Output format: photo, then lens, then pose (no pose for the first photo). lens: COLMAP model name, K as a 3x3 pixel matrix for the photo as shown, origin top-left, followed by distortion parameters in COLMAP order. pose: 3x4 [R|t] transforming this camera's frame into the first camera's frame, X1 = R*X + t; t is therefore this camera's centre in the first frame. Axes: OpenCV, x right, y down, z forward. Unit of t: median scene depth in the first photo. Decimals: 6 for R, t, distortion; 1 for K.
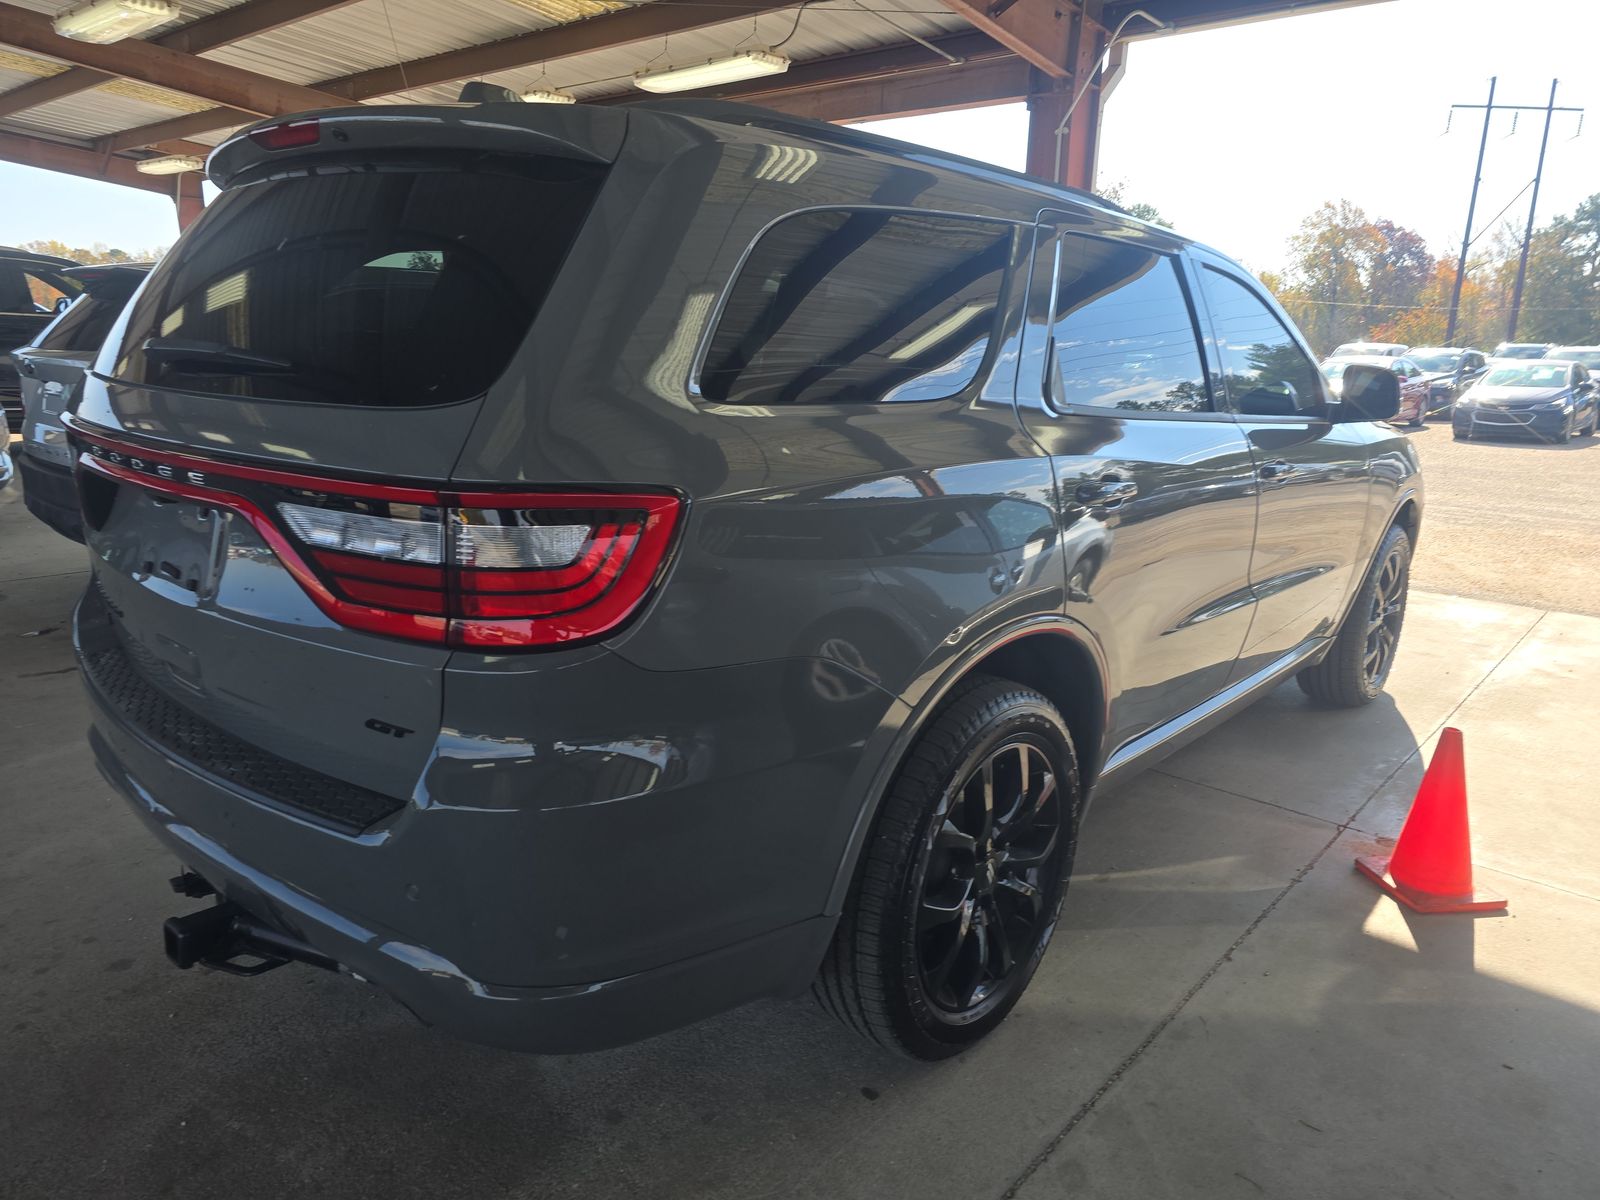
lens RADIAL K [[1069.3, 0, 798.7], [0, 1069.3, 597.9], [0, 0, 1]] dist [0.003480, -0.010761]
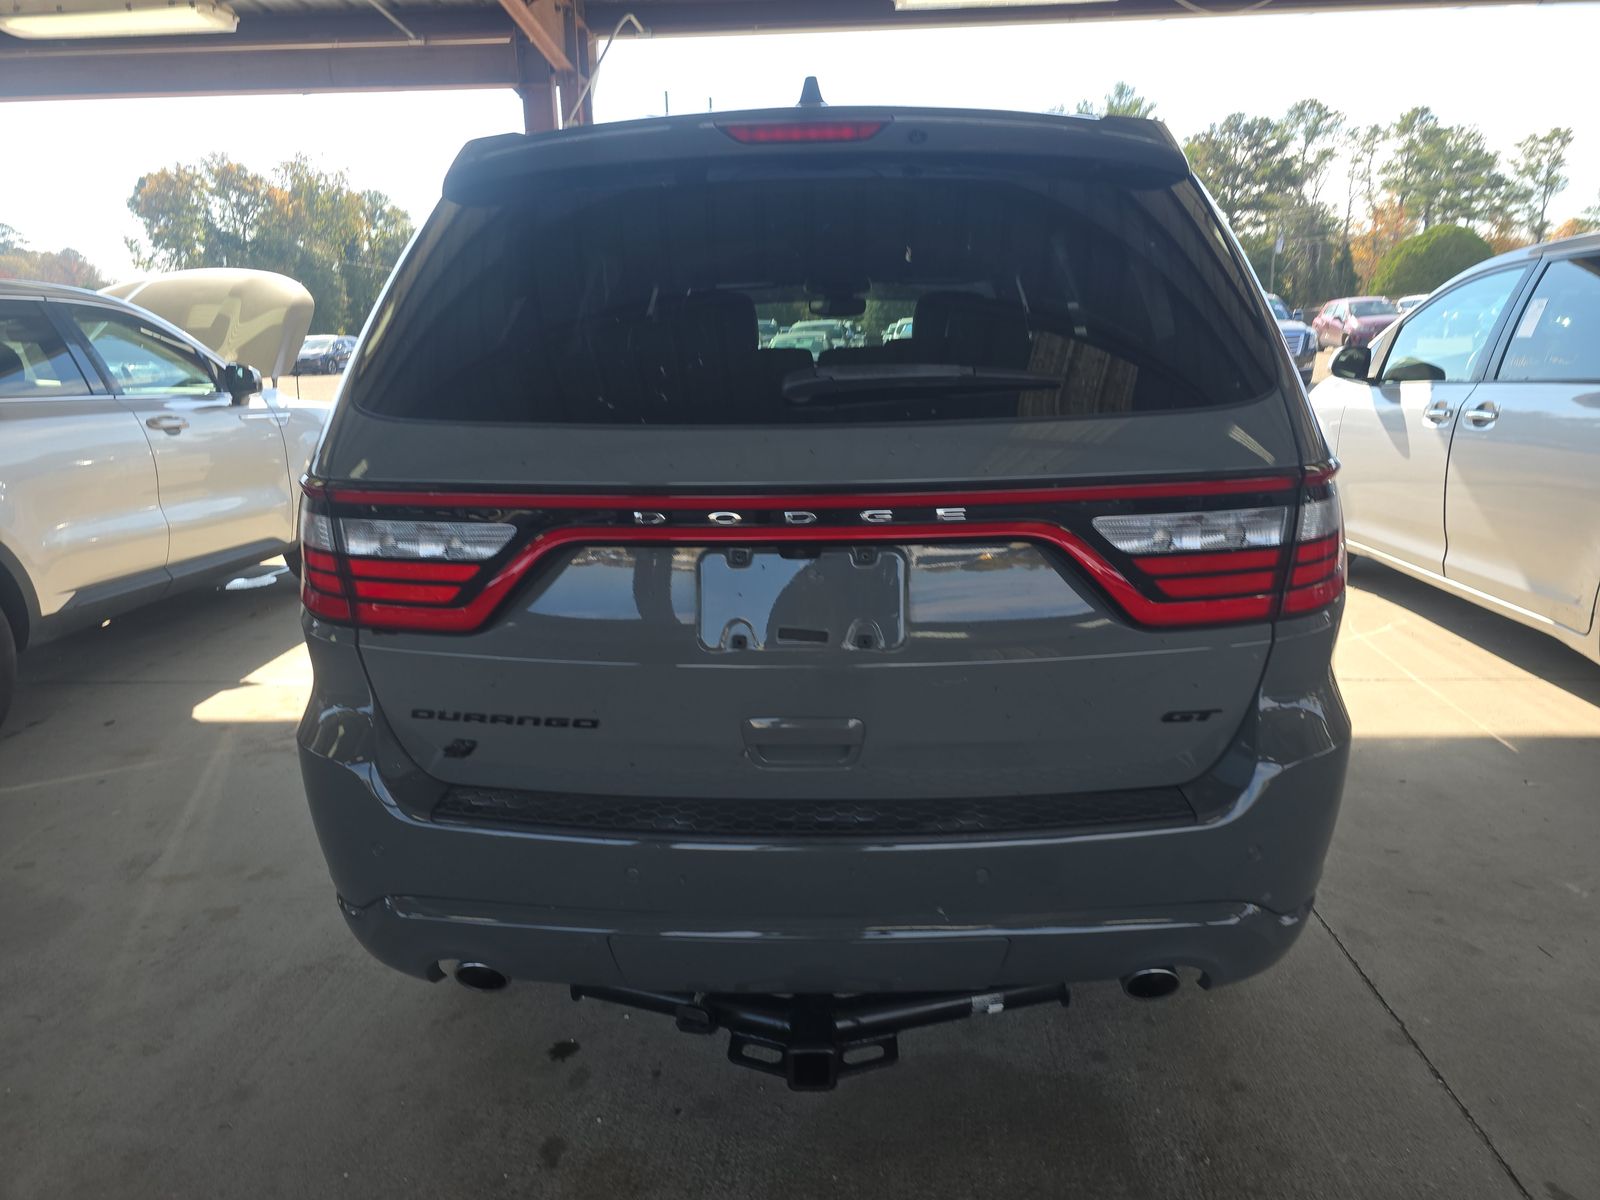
lens RADIAL K [[1069.3, 0, 796.3], [0, 1069.3, 601.1], [0, 0, 1]] dist [0.003480, -0.010761]
pose [[0.789628, -0.191153, 0.583051, -0.767532], [0.183450, 0.980319, 0.072950, -0.081074], [-0.585520, 0.049357, 0.809154, 0.224874]]
